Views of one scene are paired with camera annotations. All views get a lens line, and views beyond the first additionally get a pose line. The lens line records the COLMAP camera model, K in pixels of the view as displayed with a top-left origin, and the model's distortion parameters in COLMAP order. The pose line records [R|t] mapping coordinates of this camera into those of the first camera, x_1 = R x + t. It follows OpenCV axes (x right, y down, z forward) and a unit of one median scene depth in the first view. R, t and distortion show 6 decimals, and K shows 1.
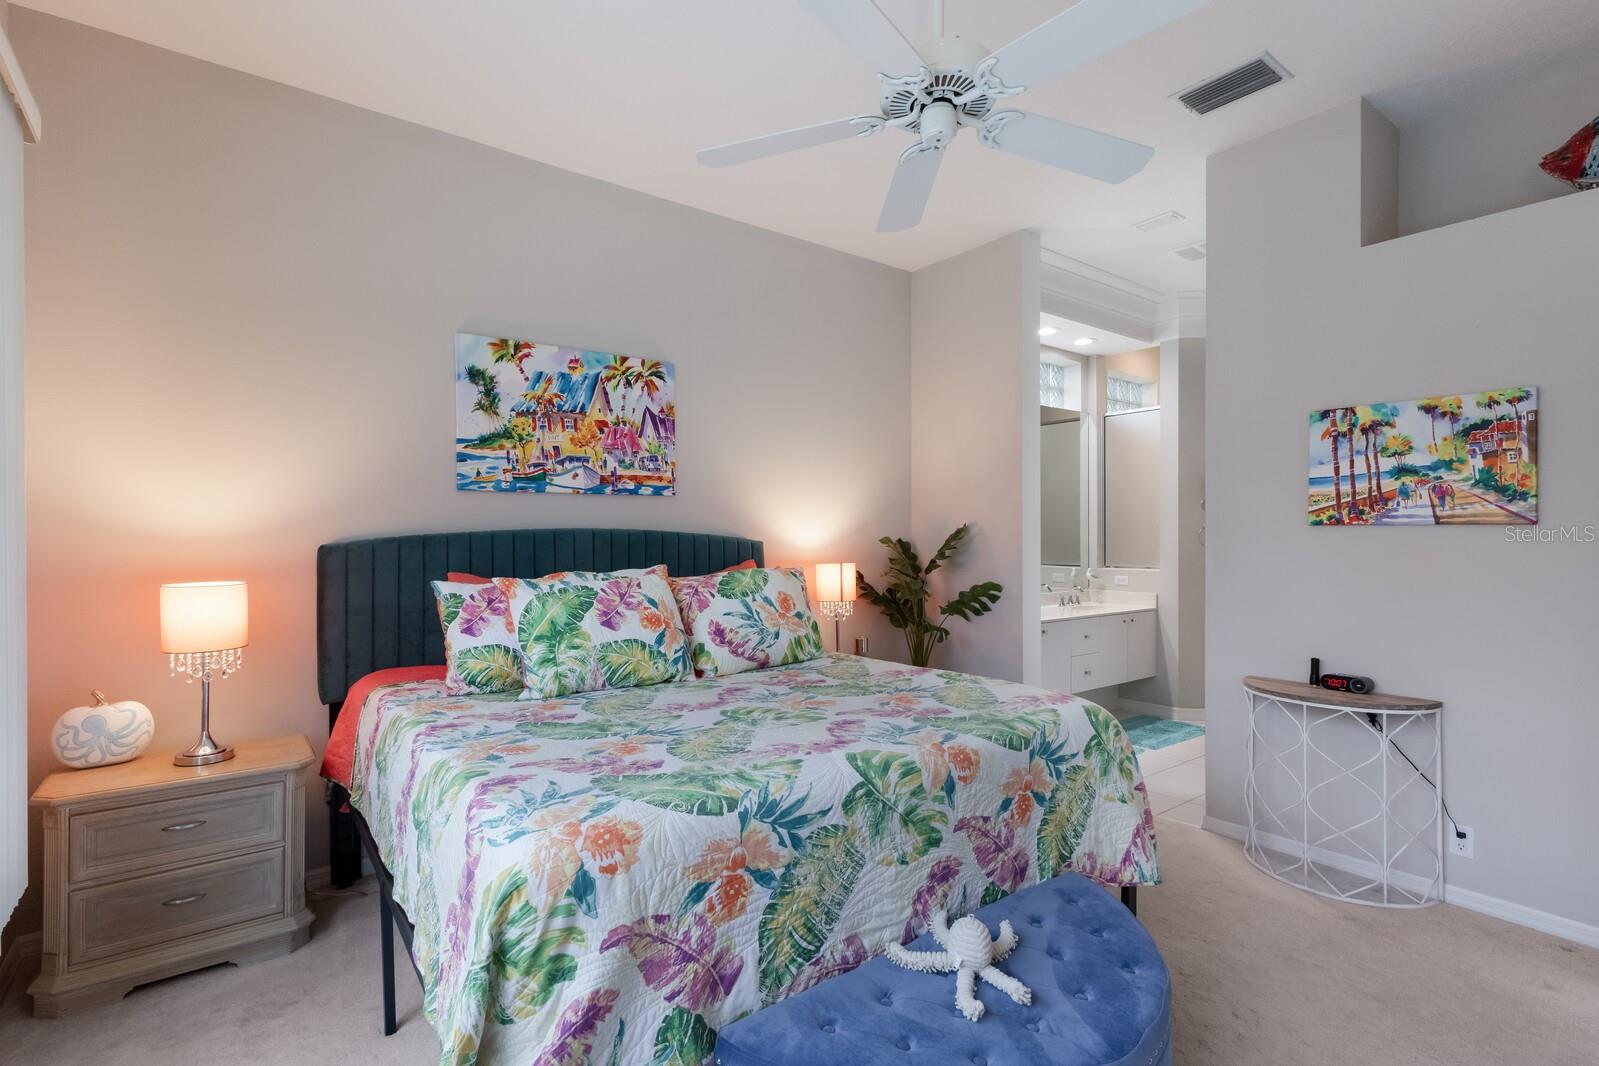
lens RADIAL K [[765.8, 0, 799.5], [0, 765.8, 533.0], [0, 0, 1]] dist [0.015743, 0.000081]
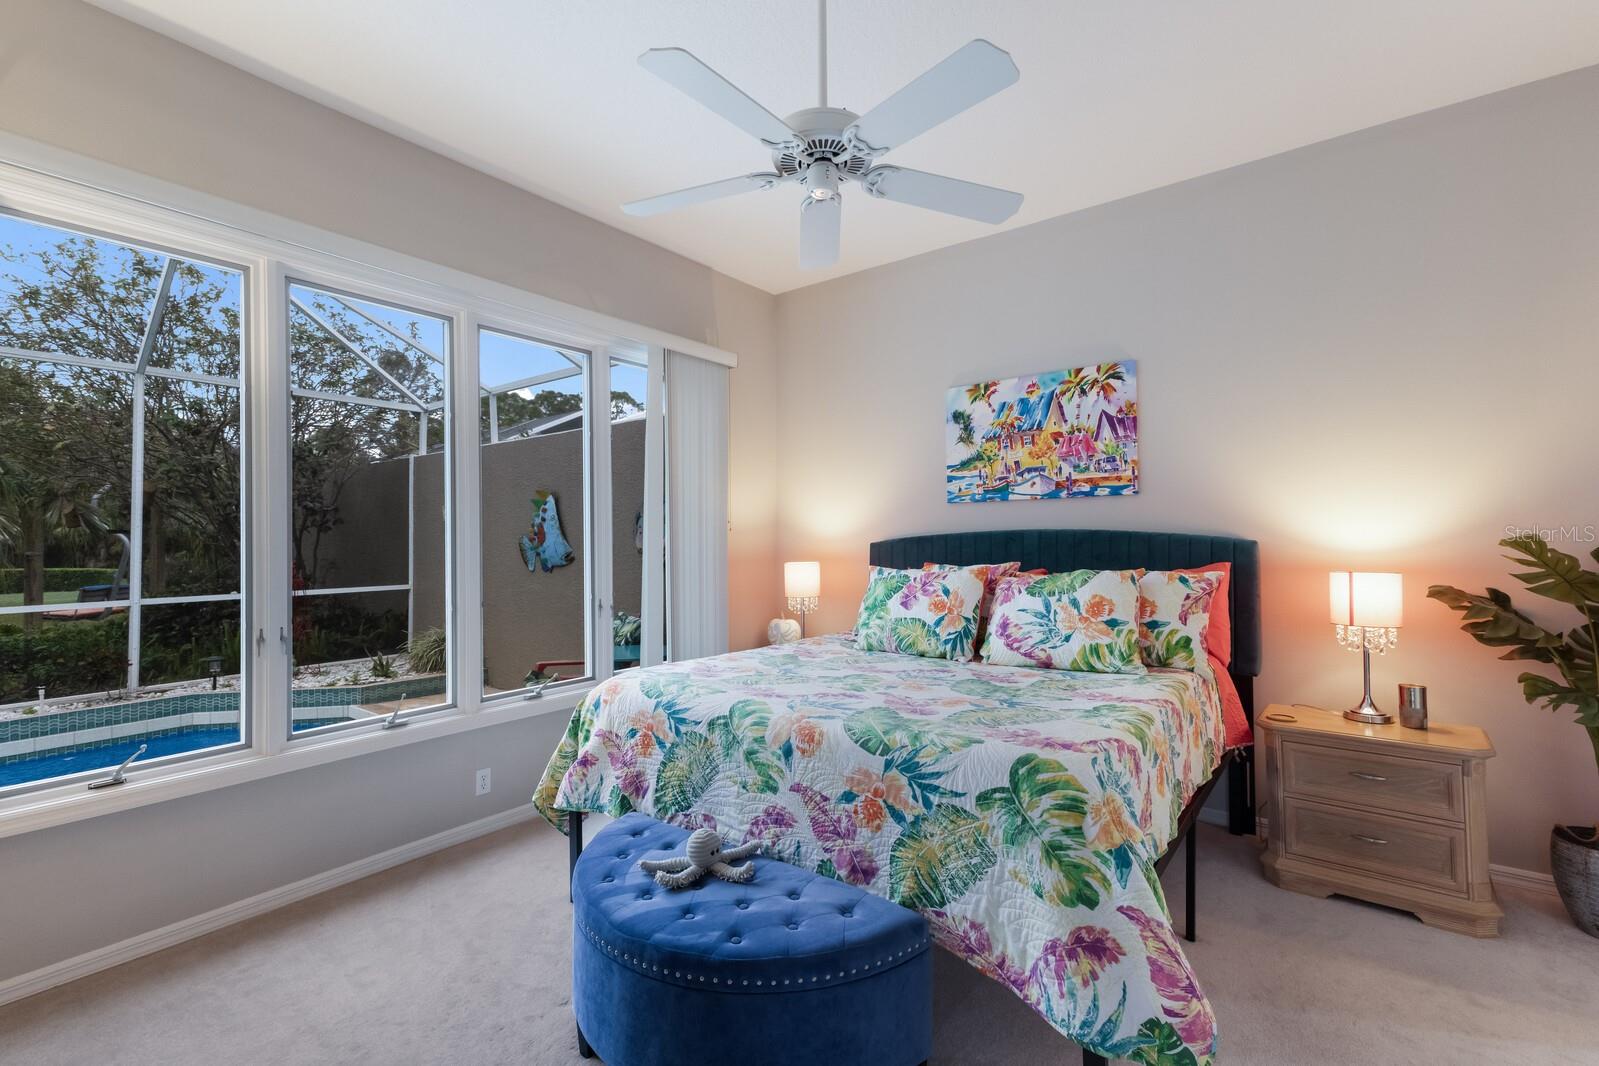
lens RADIAL K [[710.7, 0, 806.6], [0, 710.7, 531.1], [0, 0, 1]] dist [0.016645, 0.000018]
pose [[0.266689, -0.010119, -0.963730, 0.758683], [0.010501, 0.999916, -0.007593, 0.000982], [0.963725, -0.008095, 0.266773, 0.443425]]
